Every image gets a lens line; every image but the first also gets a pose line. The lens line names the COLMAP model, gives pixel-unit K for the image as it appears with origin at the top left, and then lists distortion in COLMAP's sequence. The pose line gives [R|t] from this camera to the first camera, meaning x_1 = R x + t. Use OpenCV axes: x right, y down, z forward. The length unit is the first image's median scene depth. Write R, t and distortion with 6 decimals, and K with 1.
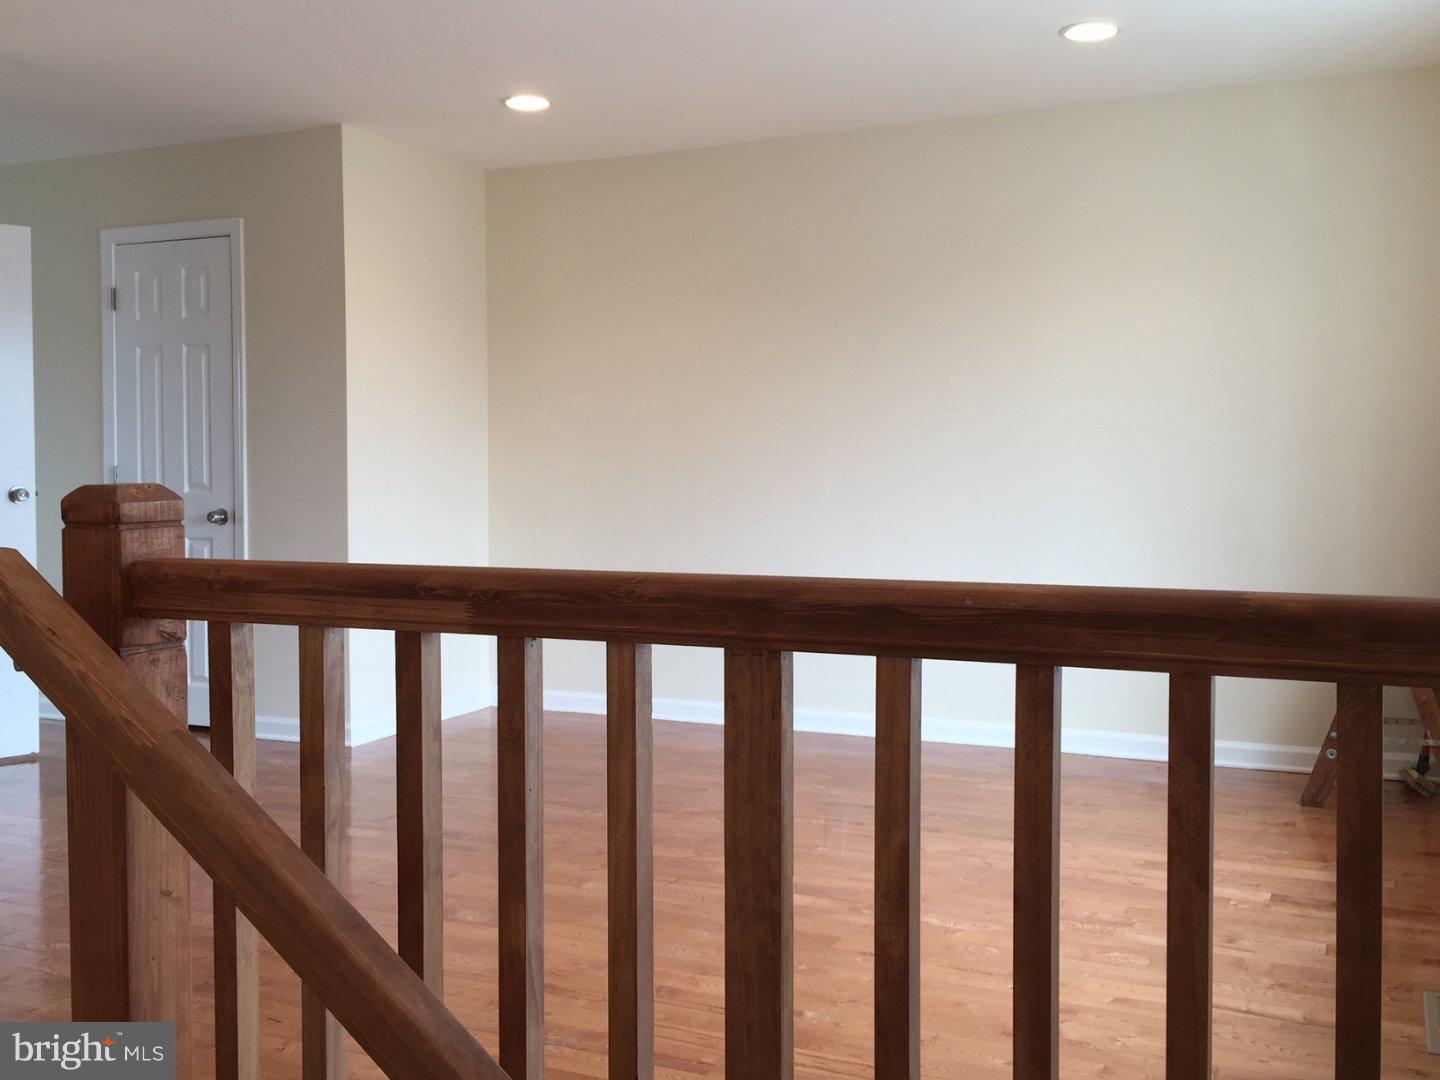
lens RADIAL K [[1440.2, 0, 713.1], [0, 1440.2, 535.6], [0, 0, 1]] dist [0.045198, 0.000000]
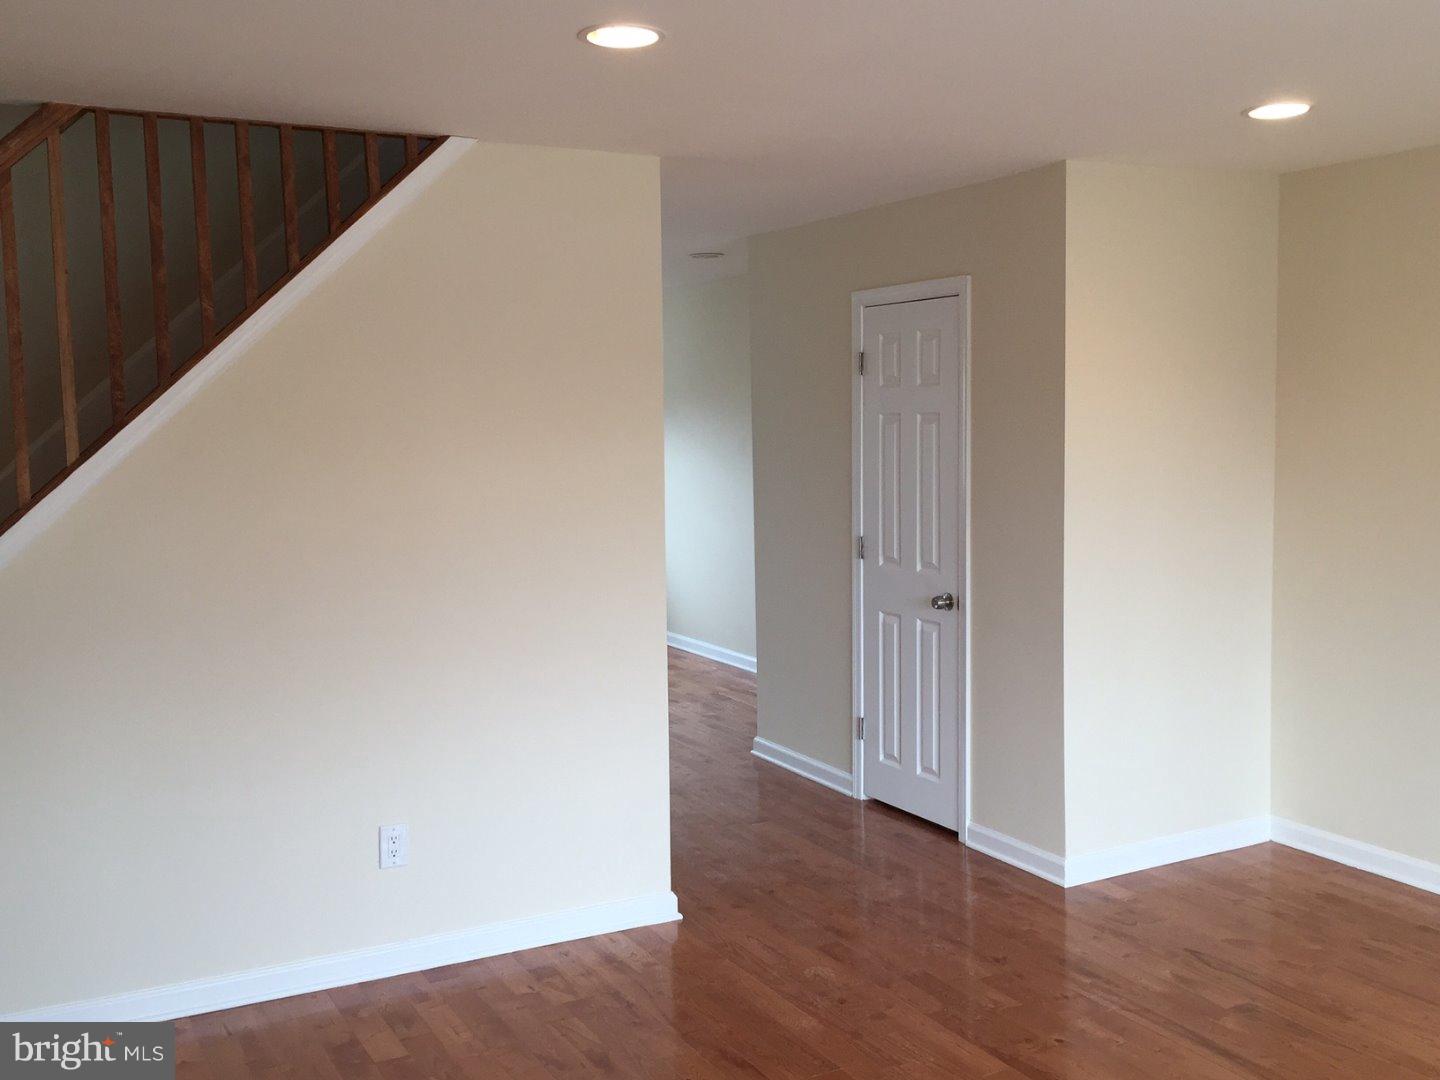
lens RADIAL K [[1440.2, 0, 714.8], [0, 1440.2, 530.1], [0, 0, 1]] dist [0.045198, 0.000000]
pose [[0.793592, 0.038099, -0.607257, 0.096331], [-0.008844, 0.998655, 0.051097, -0.103287], [0.608386, -0.035180, 0.792861, 0.185760]]
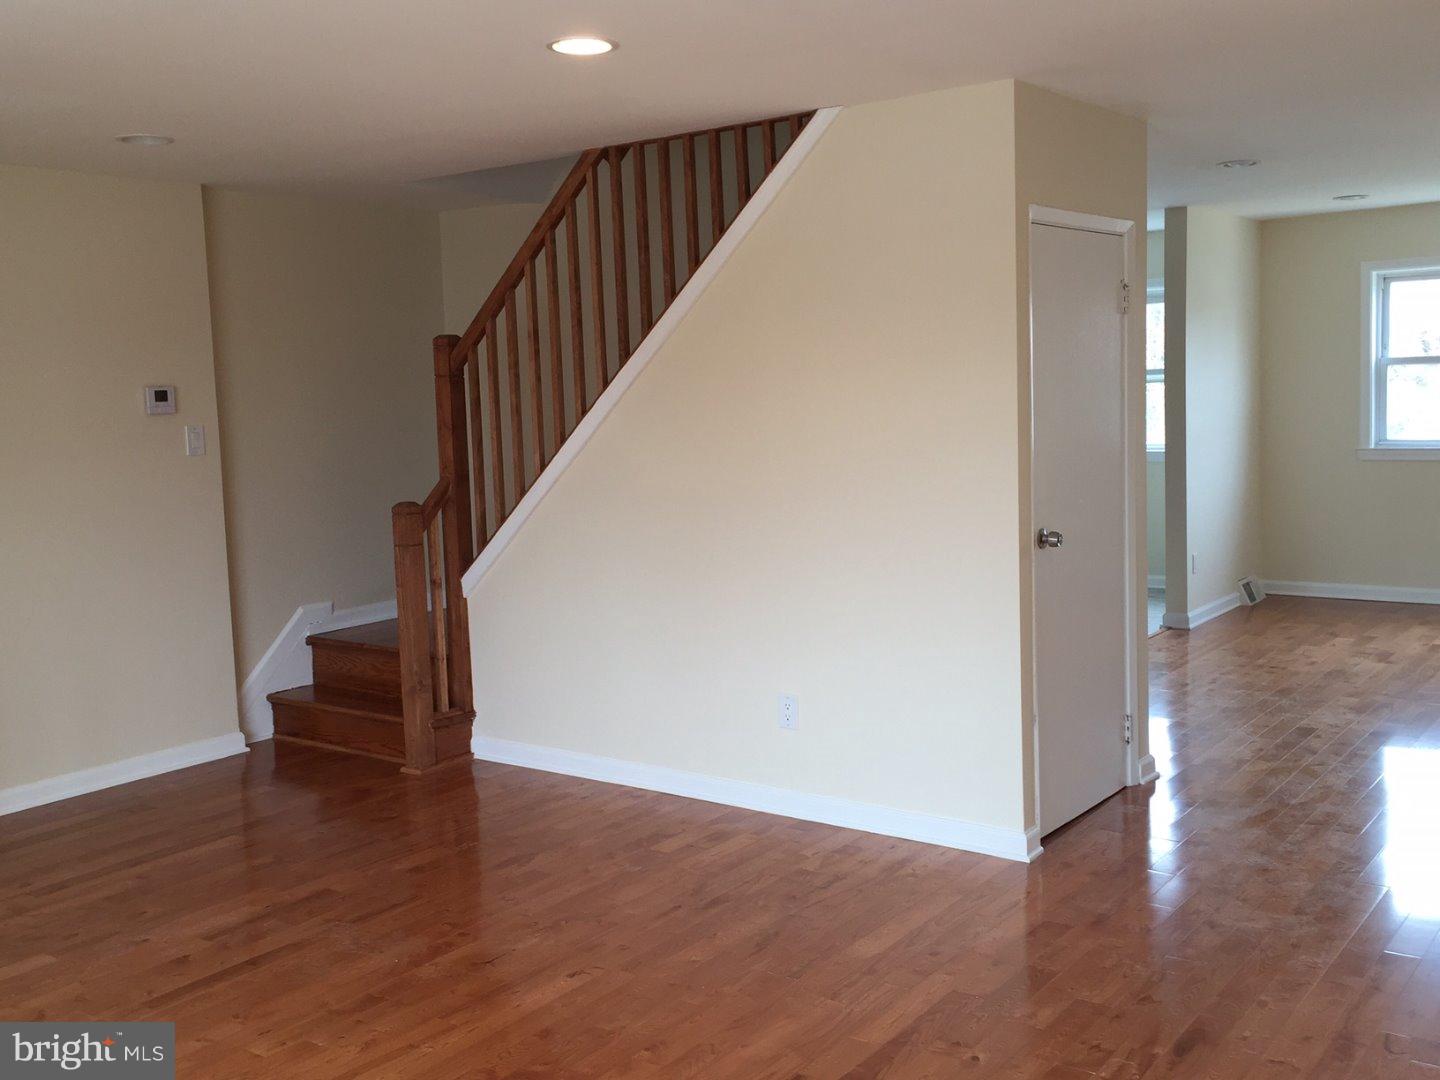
lens RADIAL K [[1440.2, 0, 707.9], [0, 1440.2, 542.5], [0, 0, 1]] dist [0.045198, 0.000000]
pose [[-0.215501, 0.114942, -0.969715, 0.468962], [-0.001073, 0.993020, 0.117943, -0.115408], [0.976503, 0.026458, -0.213874, 0.973567]]
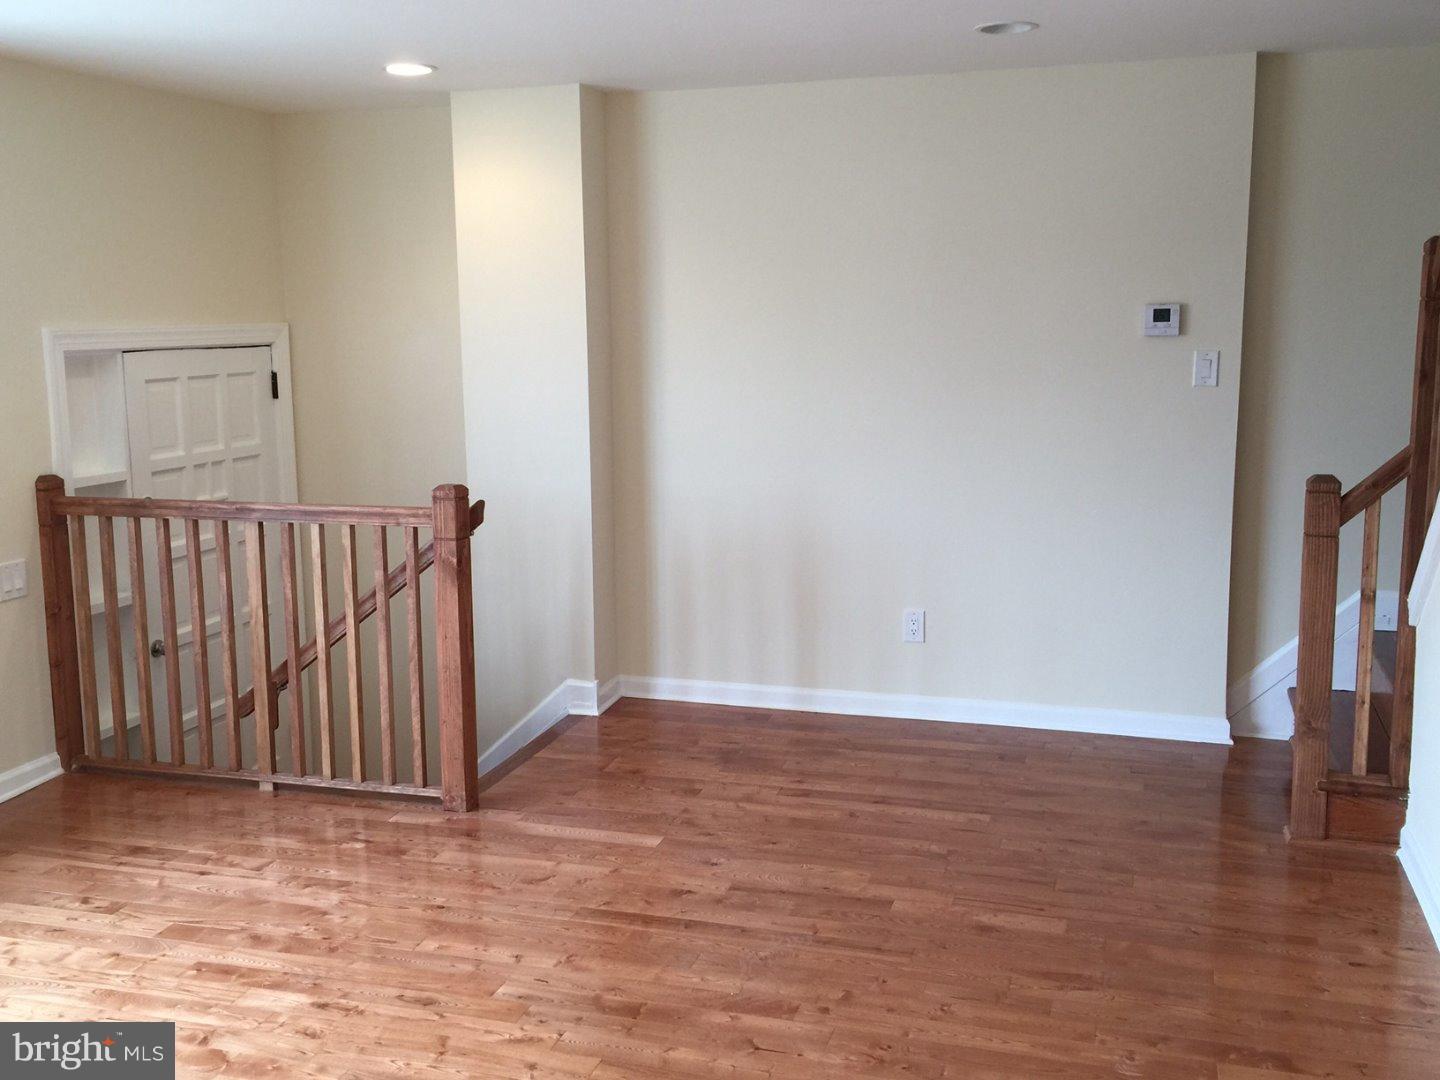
lens RADIAL K [[1440.2, 0, 715.0], [0, 1440.2, 544.9], [0, 0, 1]] dist [0.045198, 0.000000]
pose [[-0.990750, 0.025826, -0.133221, -0.213900], [-0.001368, 0.979771, 0.200116, -0.142215], [0.135694, 0.198448, -0.970673, 1.298603]]
